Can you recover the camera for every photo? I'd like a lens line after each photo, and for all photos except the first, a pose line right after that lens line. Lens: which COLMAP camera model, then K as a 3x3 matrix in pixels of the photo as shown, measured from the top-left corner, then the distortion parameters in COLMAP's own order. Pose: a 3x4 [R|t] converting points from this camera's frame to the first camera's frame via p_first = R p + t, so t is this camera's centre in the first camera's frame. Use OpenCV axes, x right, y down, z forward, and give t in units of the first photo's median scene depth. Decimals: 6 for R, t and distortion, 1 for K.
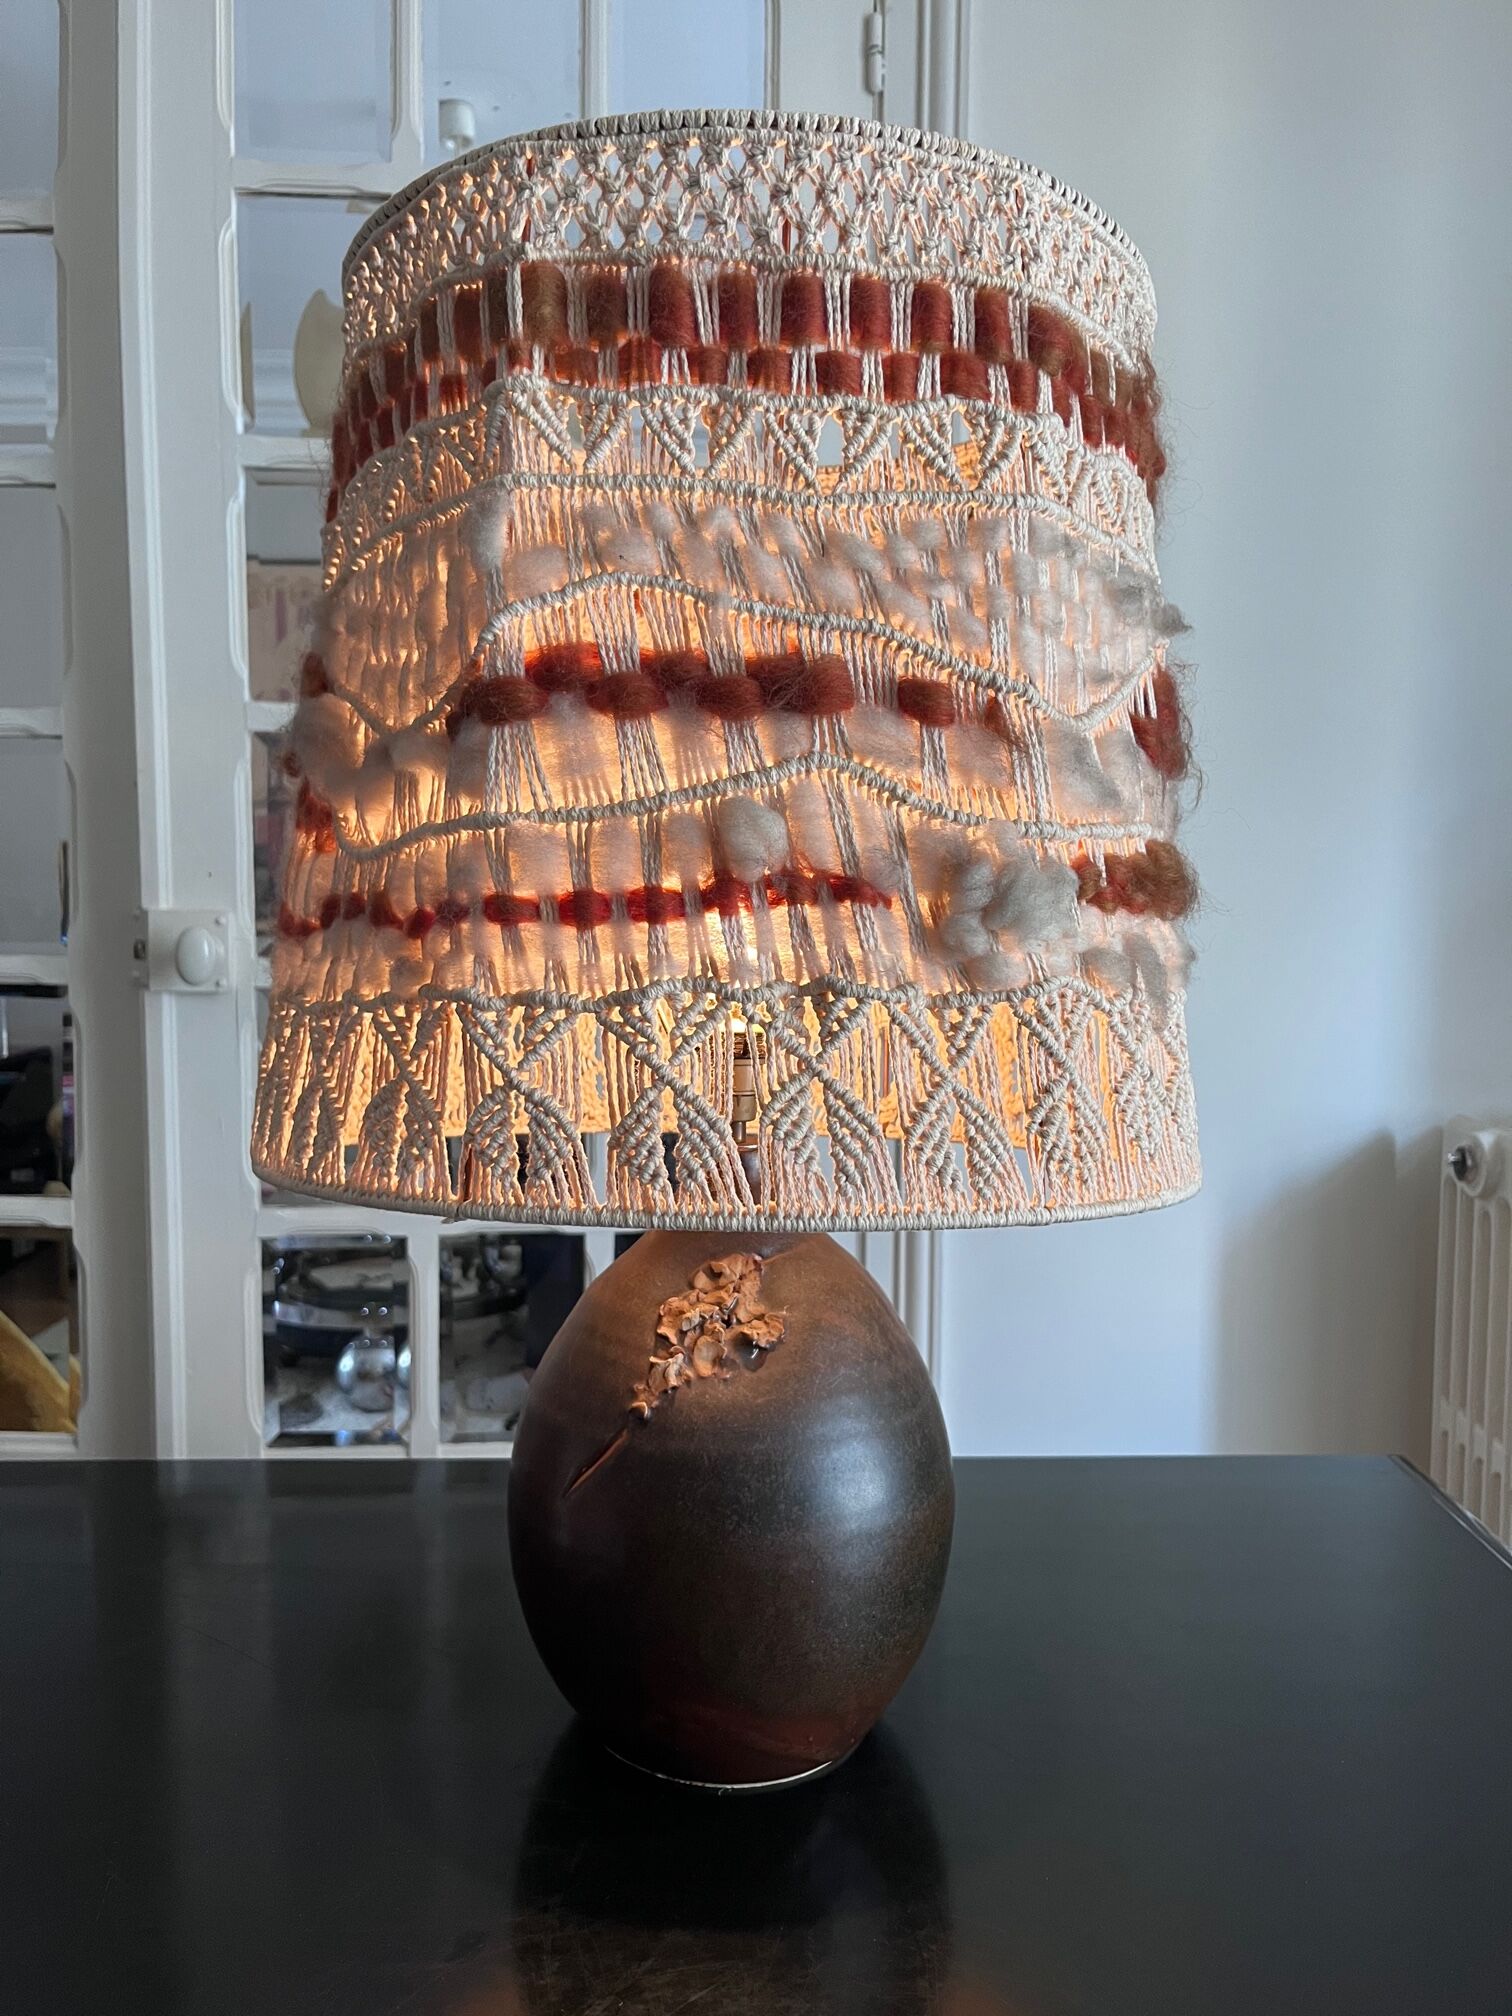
lens RADIAL K [[1547.9, 0, 755.2], [0, 1547.9, 1010.8], [0, 0, 1]] dist [0.034040, -0.046603]
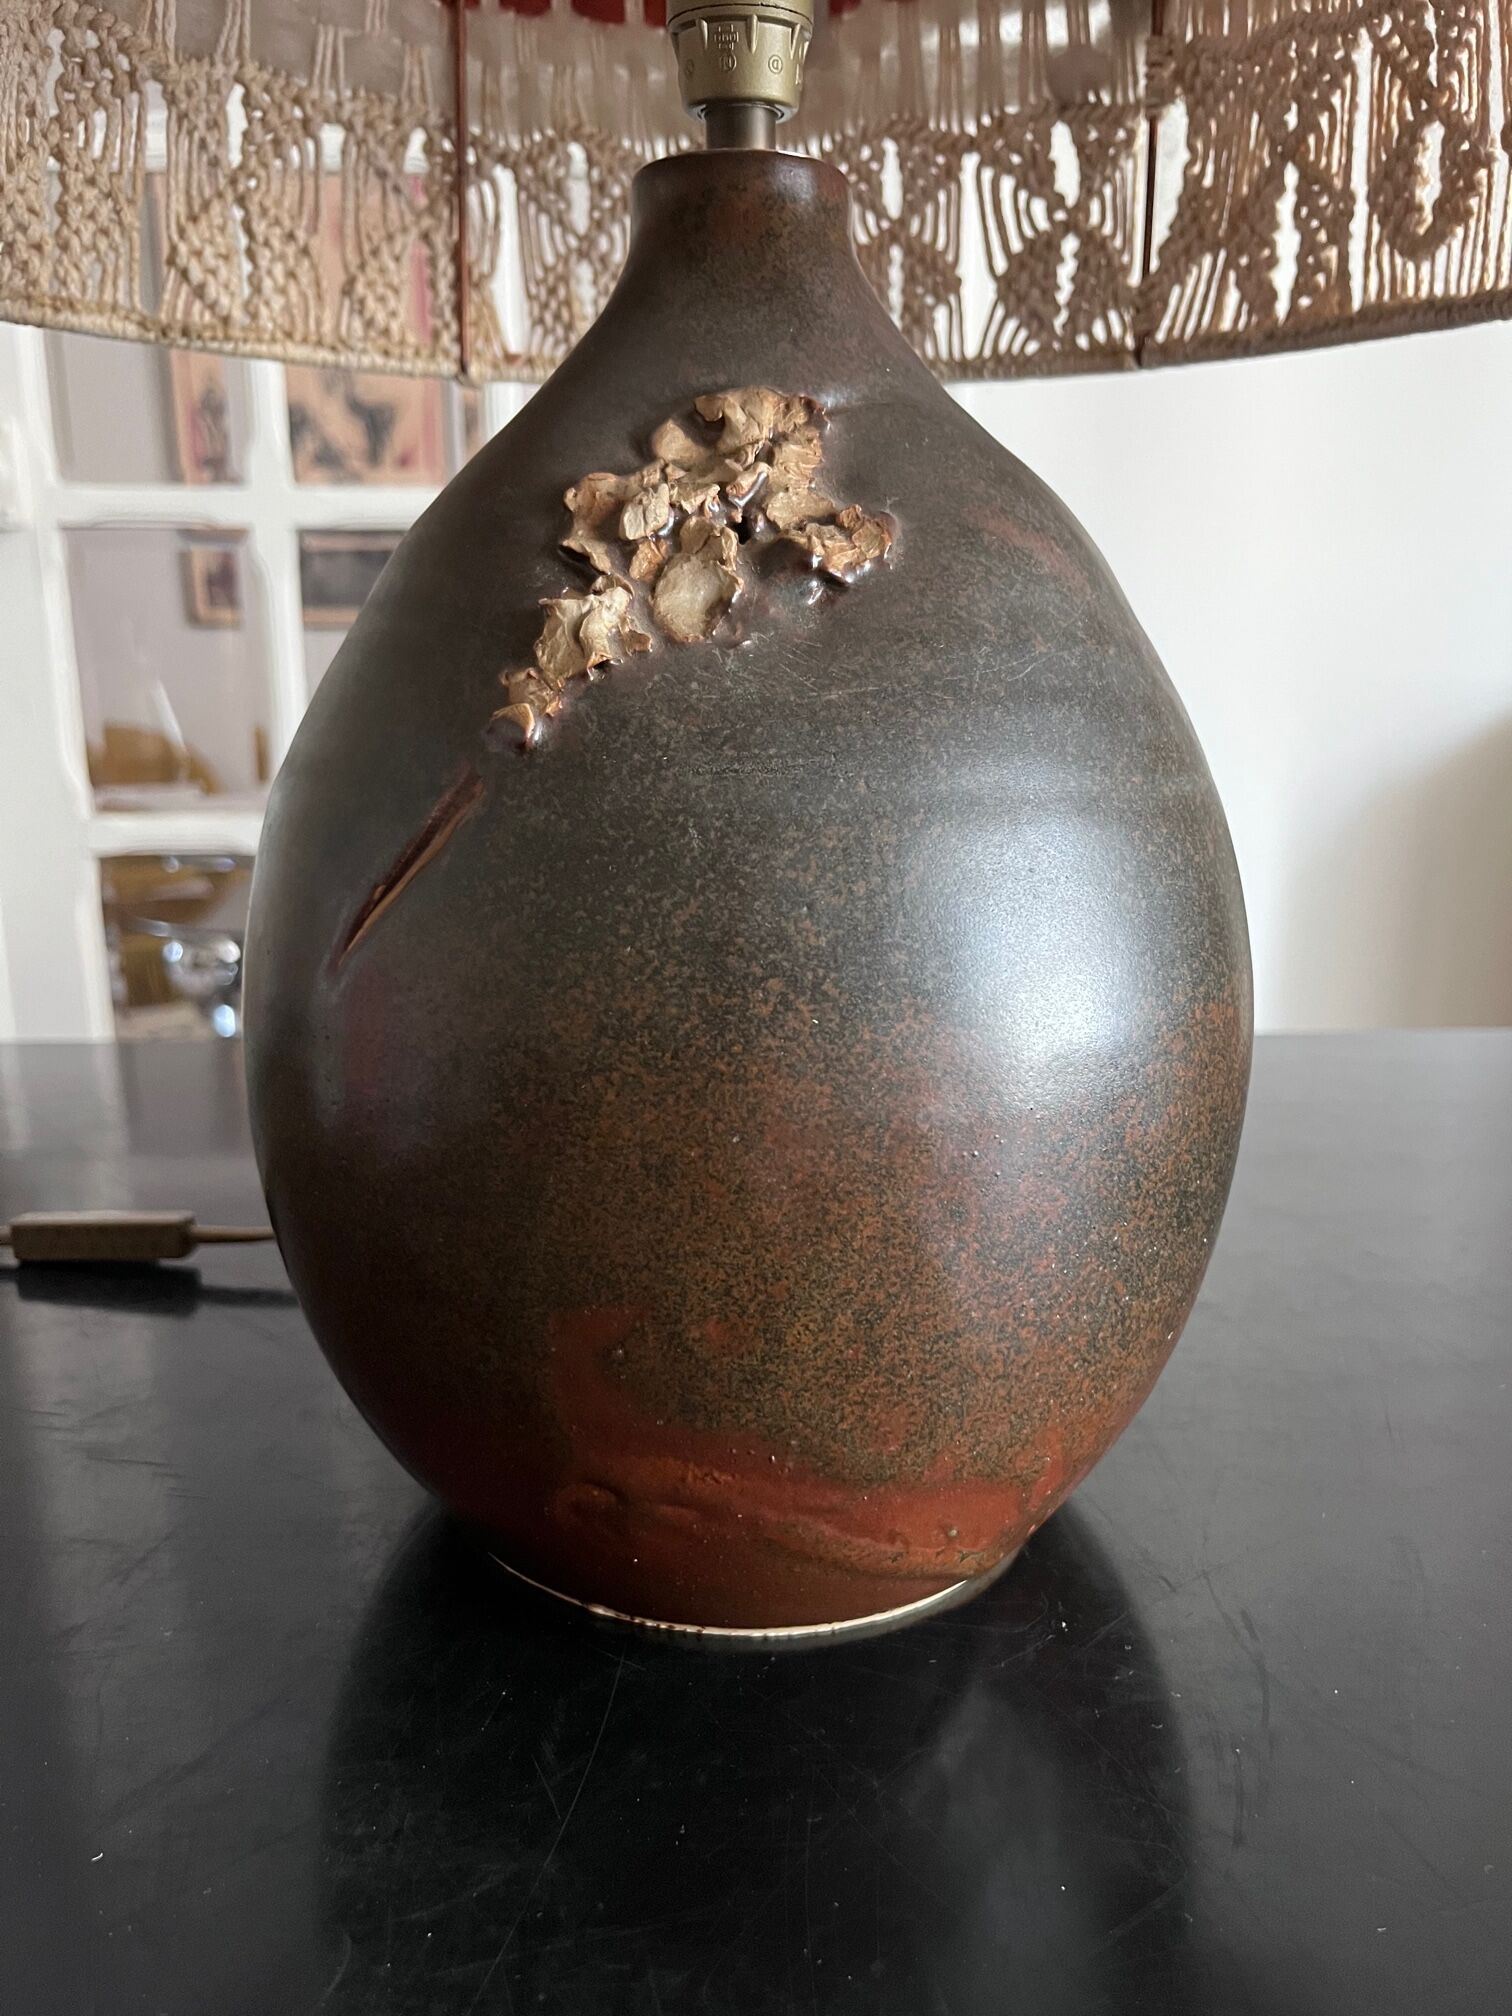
lens RADIAL K [[1547.9, 0, 759.6], [0, 1547.9, 1006.1], [0, 0, 1]] dist [0.034040, -0.046603]
pose [[0.999783, -0.011895, 0.017104, -0.023493], [0.009261, 0.989163, 0.146526, 0.283223], [-0.018662, -0.146336, 0.989059, 0.647385]]
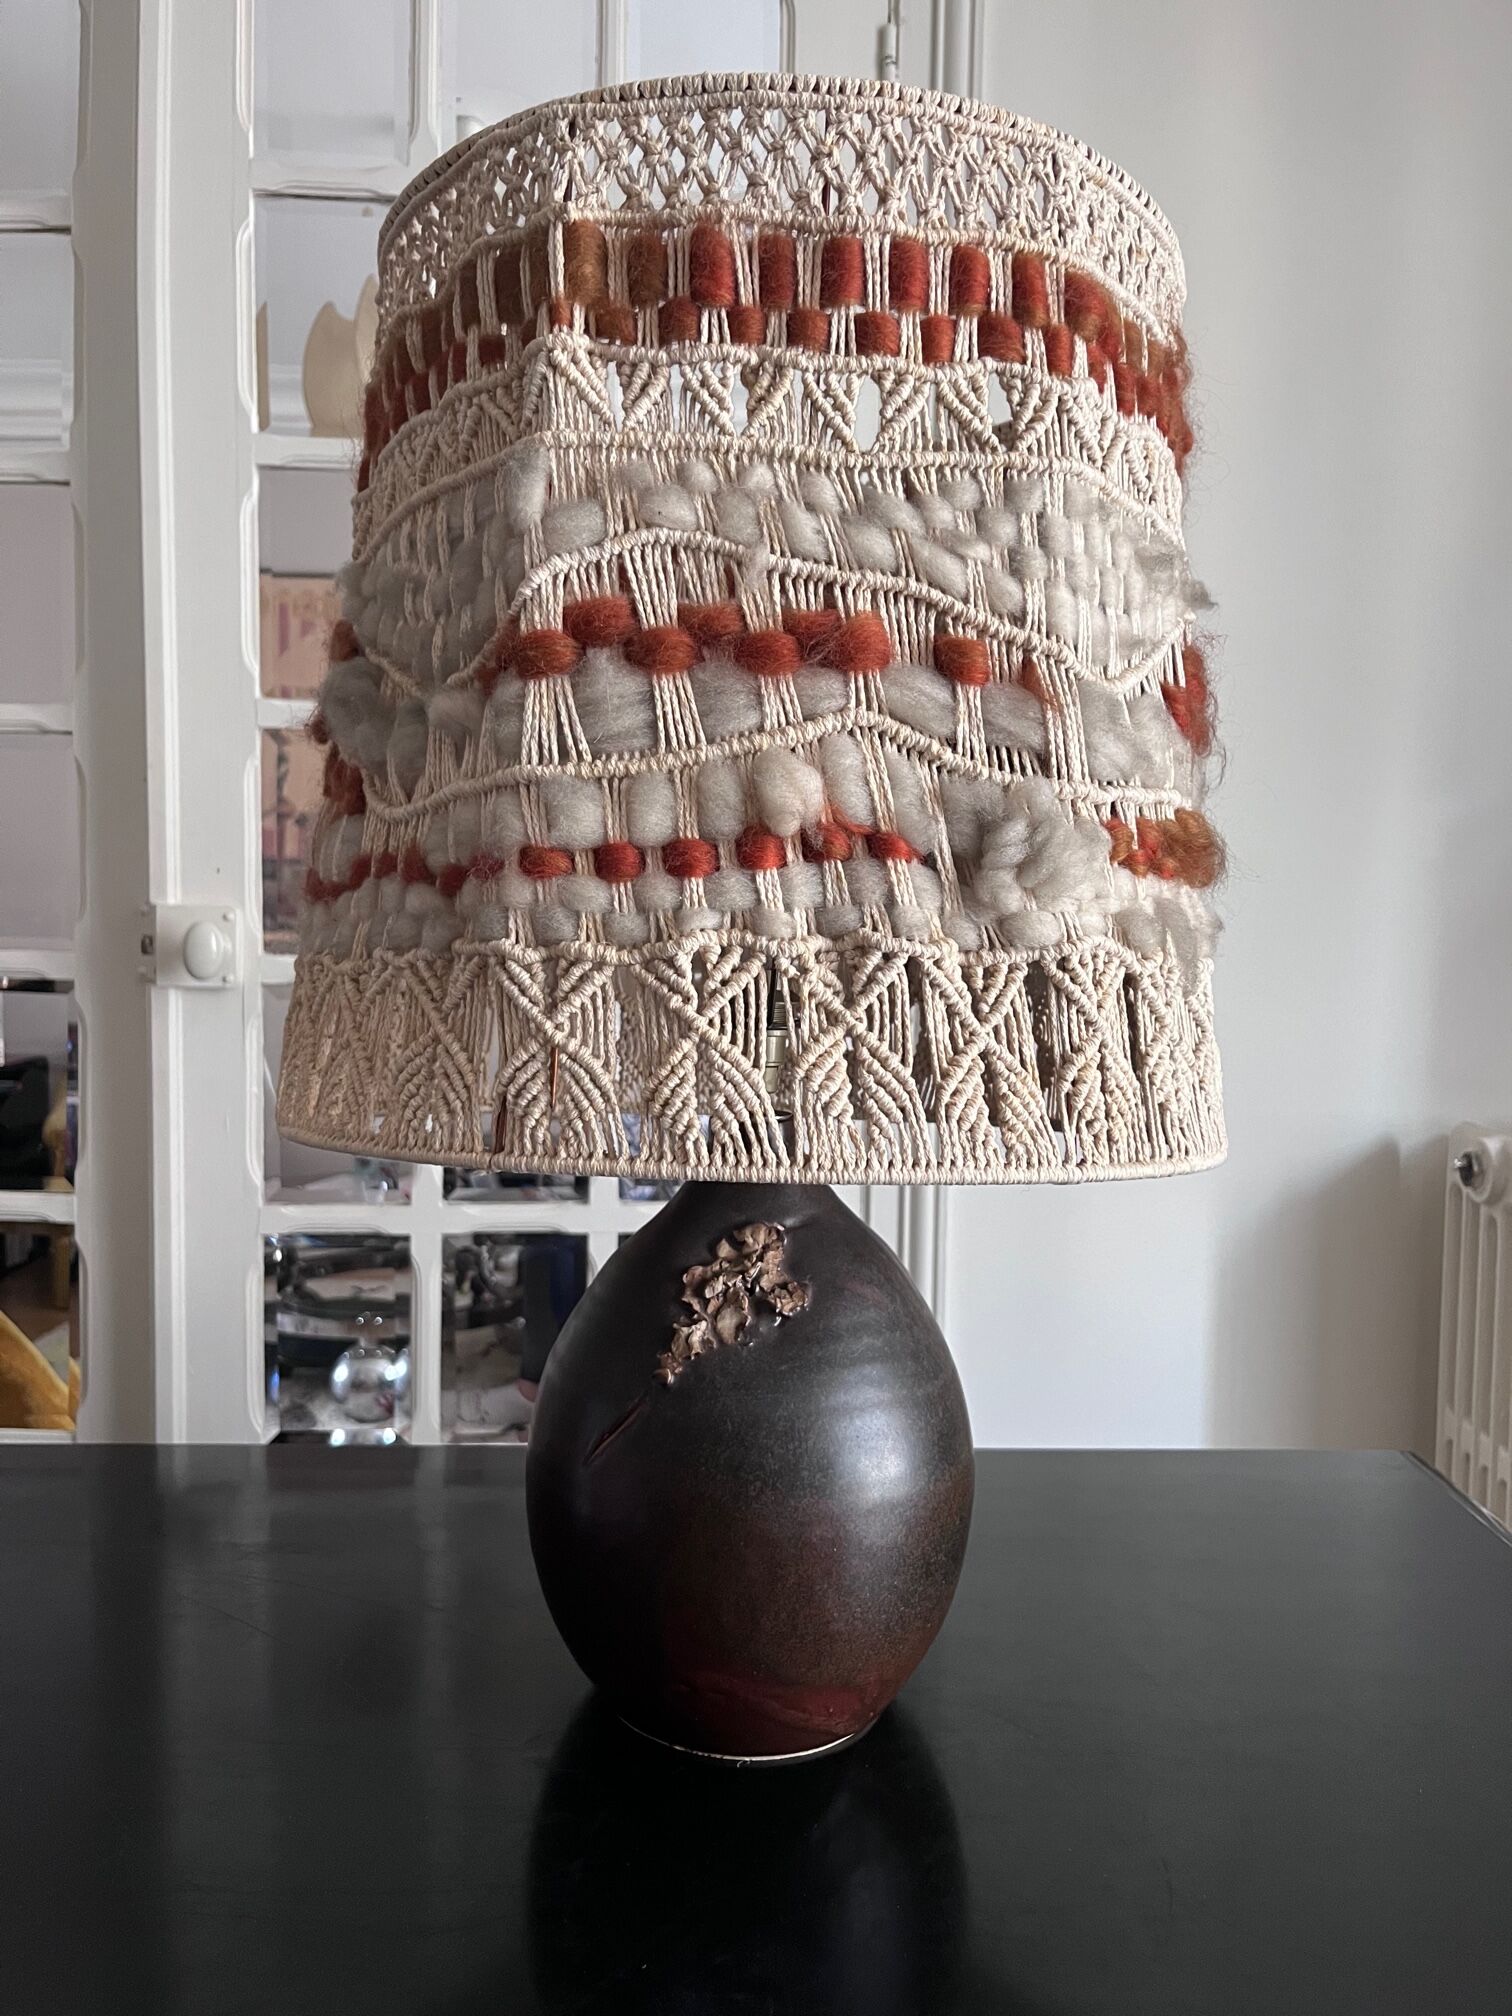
lens RADIAL K [[1547.9, 0, 747.5], [0, 1547.9, 1012.4], [0, 0, 1]] dist [0.034040, -0.046603]
pose [[0.999958, 0.009200, -0.000151, -0.022908], [-0.009201, 0.999862, -0.013829, 0.038513], [0.000024, 0.013830, 0.999904, -0.000660]]
